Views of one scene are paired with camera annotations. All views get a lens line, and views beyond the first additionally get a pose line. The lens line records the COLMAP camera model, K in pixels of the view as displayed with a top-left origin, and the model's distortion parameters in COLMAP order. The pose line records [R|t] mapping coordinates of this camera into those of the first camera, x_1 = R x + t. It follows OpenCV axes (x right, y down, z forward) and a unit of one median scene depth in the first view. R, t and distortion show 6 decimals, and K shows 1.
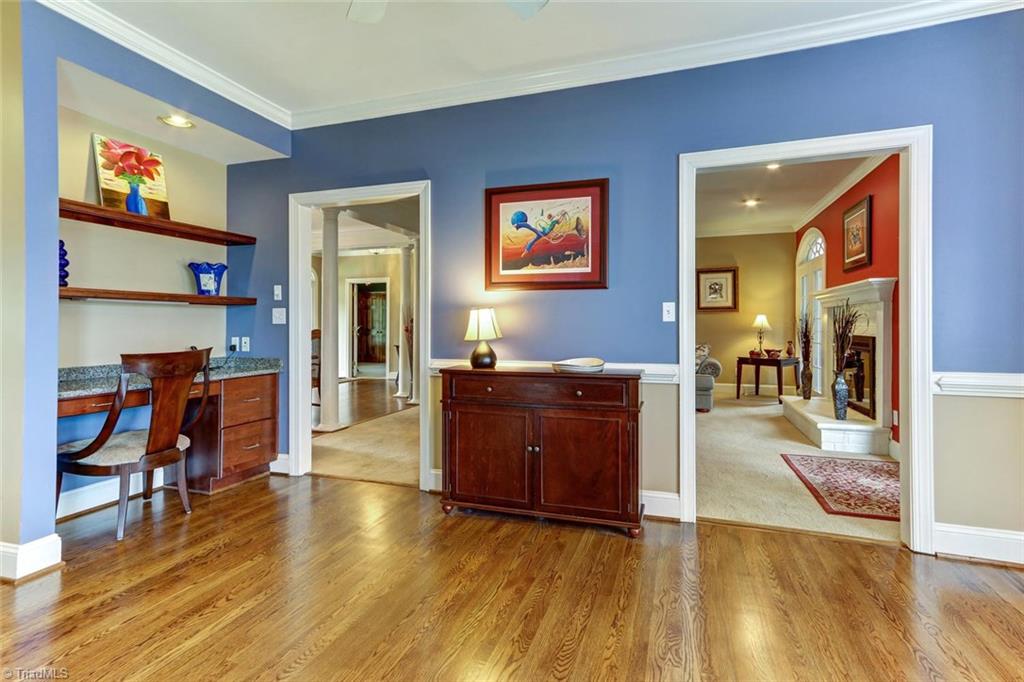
lens RADIAL K [[485.5, 0, 511.8], [0, 485.5, 323.2], [0, 0, 1]] dist [0.037247, 0.000435]
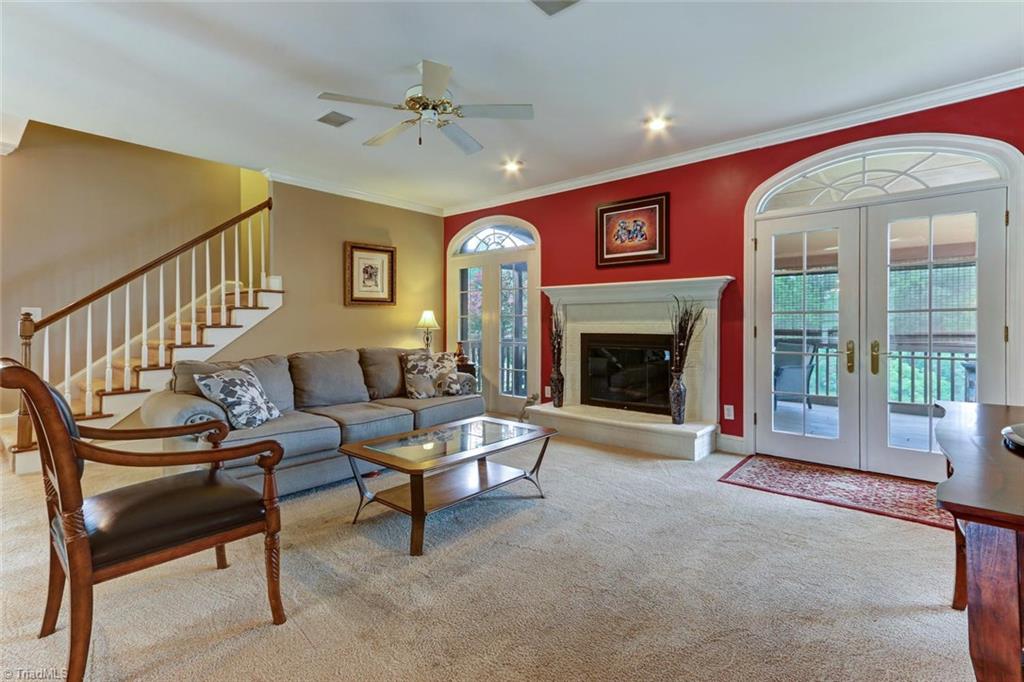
lens RADIAL K [[485.5, 0, 511.8], [0, 485.5, 323.2], [0, 0, 1]] dist [0.037247, 0.000435]
pose [[0.392800, 0.003496, 0.919617, -0.167441], [-0.006878, 0.999976, -0.000864, 0.002729], [-0.919598, -0.005986, 0.392815, 0.536033]]
